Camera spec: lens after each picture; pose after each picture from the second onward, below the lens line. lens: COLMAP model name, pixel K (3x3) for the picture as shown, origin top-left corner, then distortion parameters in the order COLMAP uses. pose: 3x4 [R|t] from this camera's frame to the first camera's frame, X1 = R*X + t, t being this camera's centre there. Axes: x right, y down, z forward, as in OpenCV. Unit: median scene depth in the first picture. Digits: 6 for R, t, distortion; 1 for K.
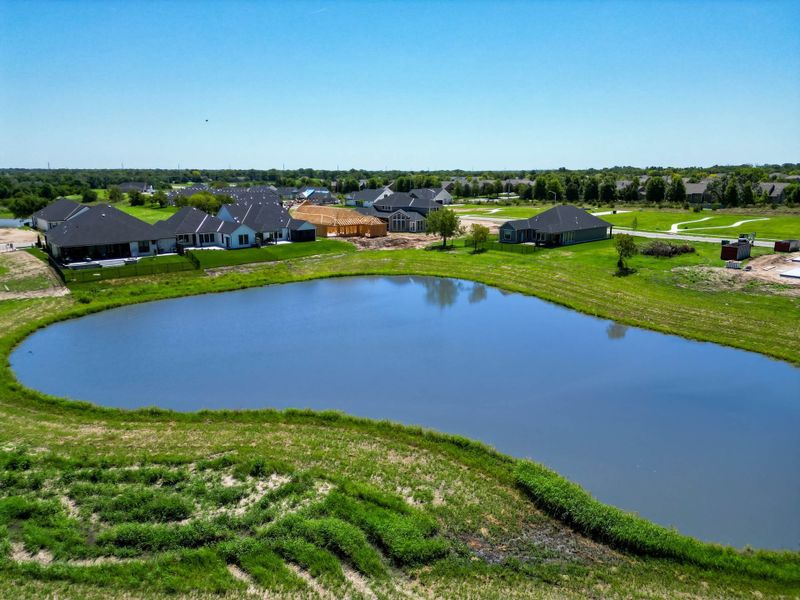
lens RADIAL K [[560.7, 0, 400.7], [0, 560.7, 298.0], [0, 0, 1]] dist [0.078676, -0.075707]
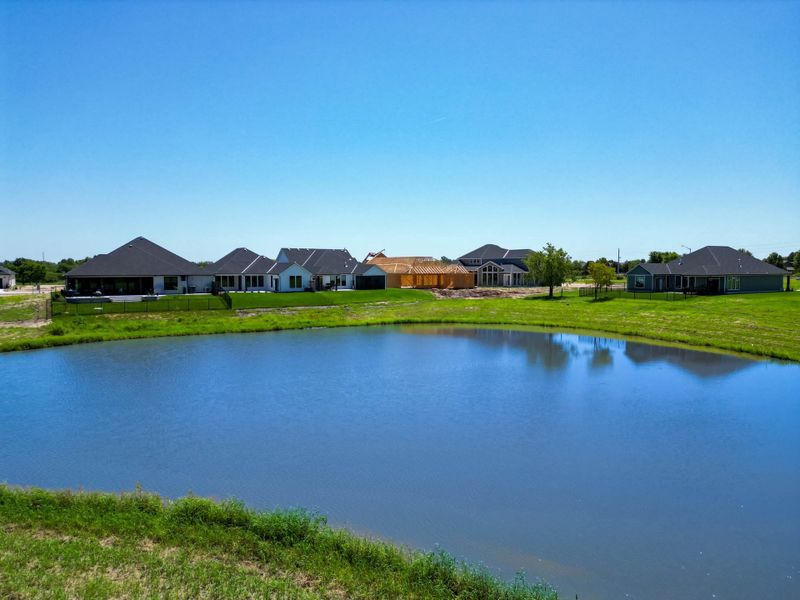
lens RADIAL K [[560.7, 0, 400.7], [0, 560.7, 298.0], [0, 0, 1]] dist [0.078676, -0.075707]
pose [[0.986799, 0.011619, -0.161533, 0.000895], [-0.038787, 0.985351, -0.166071, 0.047239], [0.157237, 0.170145, 0.972794, 0.244608]]
